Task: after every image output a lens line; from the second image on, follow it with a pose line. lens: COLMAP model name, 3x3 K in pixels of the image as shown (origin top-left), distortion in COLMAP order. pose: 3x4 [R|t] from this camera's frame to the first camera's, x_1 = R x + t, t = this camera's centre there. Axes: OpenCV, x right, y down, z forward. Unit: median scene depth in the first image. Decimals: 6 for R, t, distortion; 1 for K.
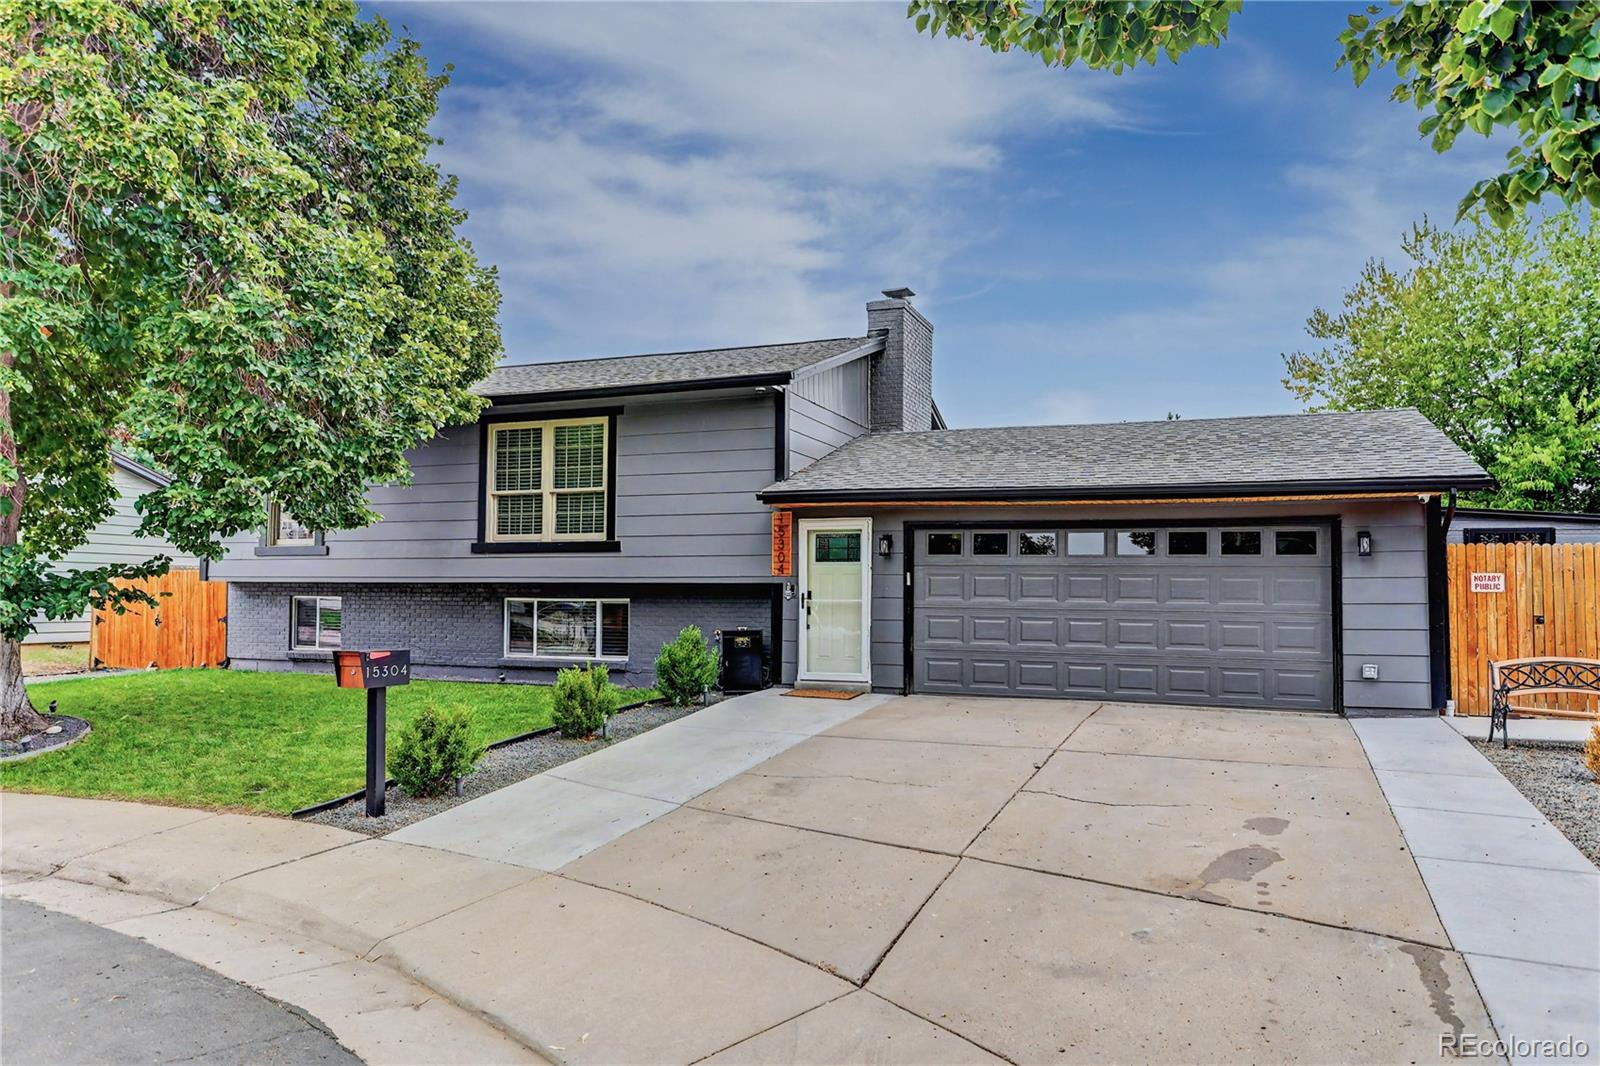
lens RADIAL K [[1024.2, 0, 800.0], [0, 1024.2, 533.0], [0, 0, 1]] dist [0.004792, 0.001579]
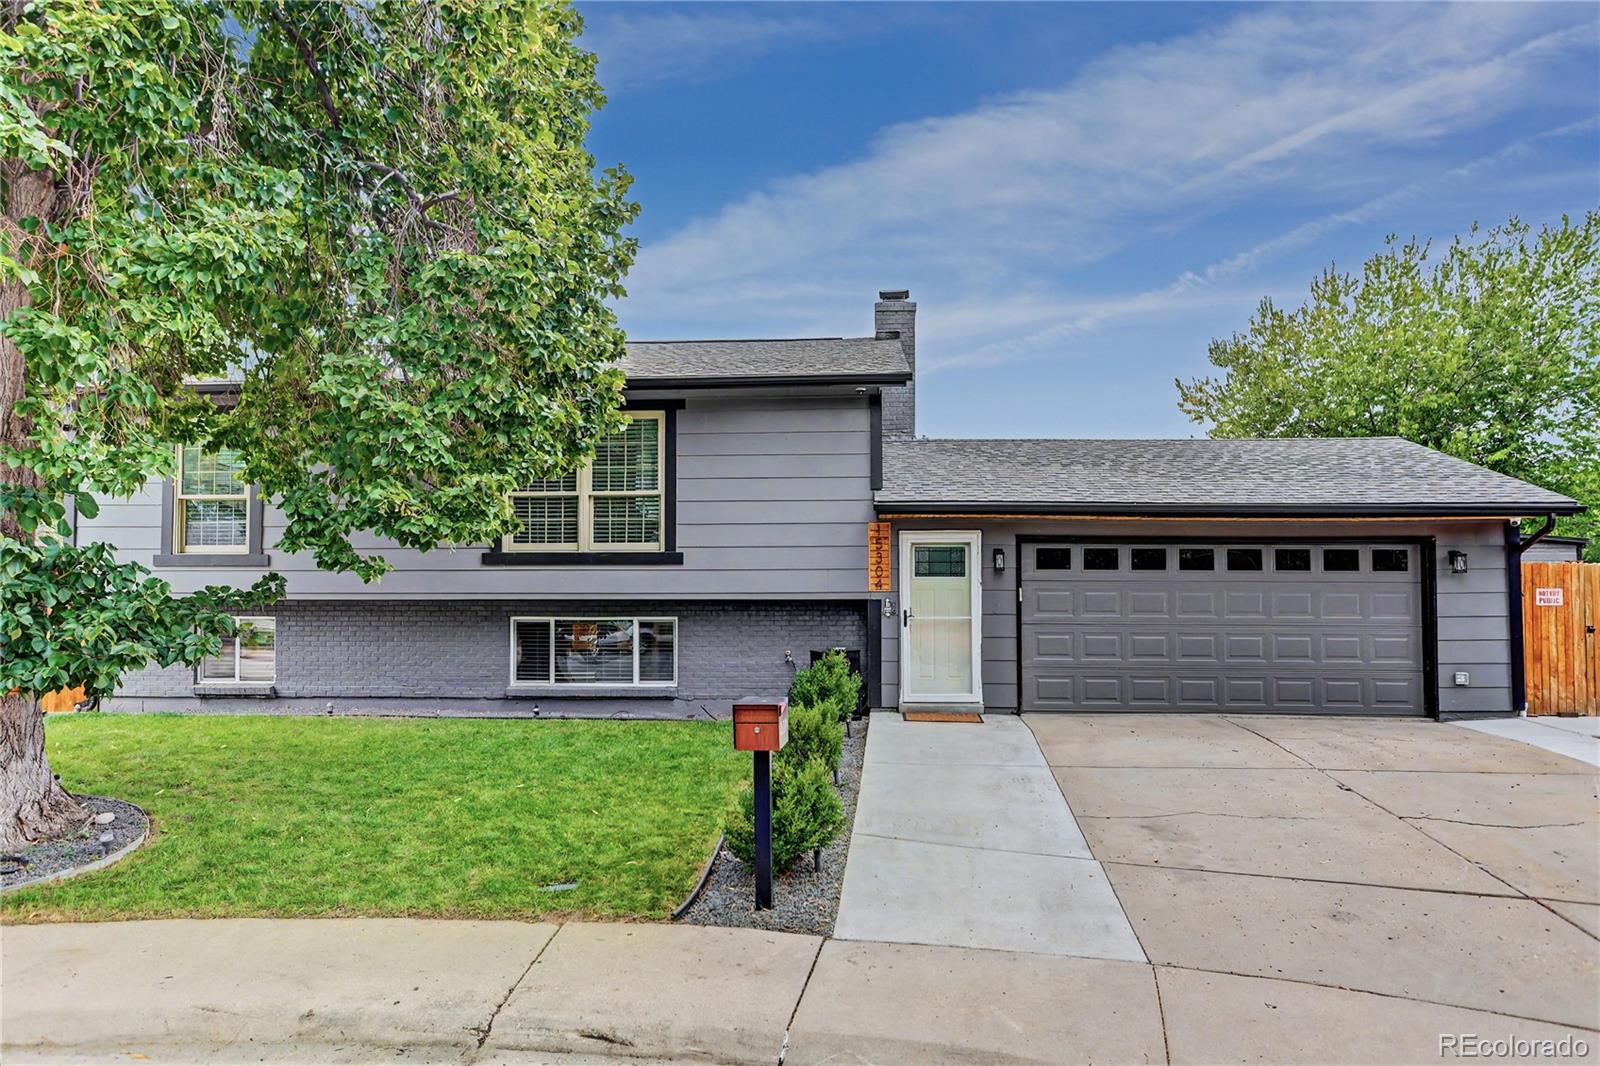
lens RADIAL K [[997.3, 0, 797.9], [0, 997.3, 555.0], [0, 0, 1]] dist [-0.001150, 0.000277]
pose [[0.956278, 0.009168, 0.292314, -0.363447], [-0.011802, 0.999904, 0.007248, 0.003159], [-0.292220, -0.010381, 0.956295, 0.161151]]
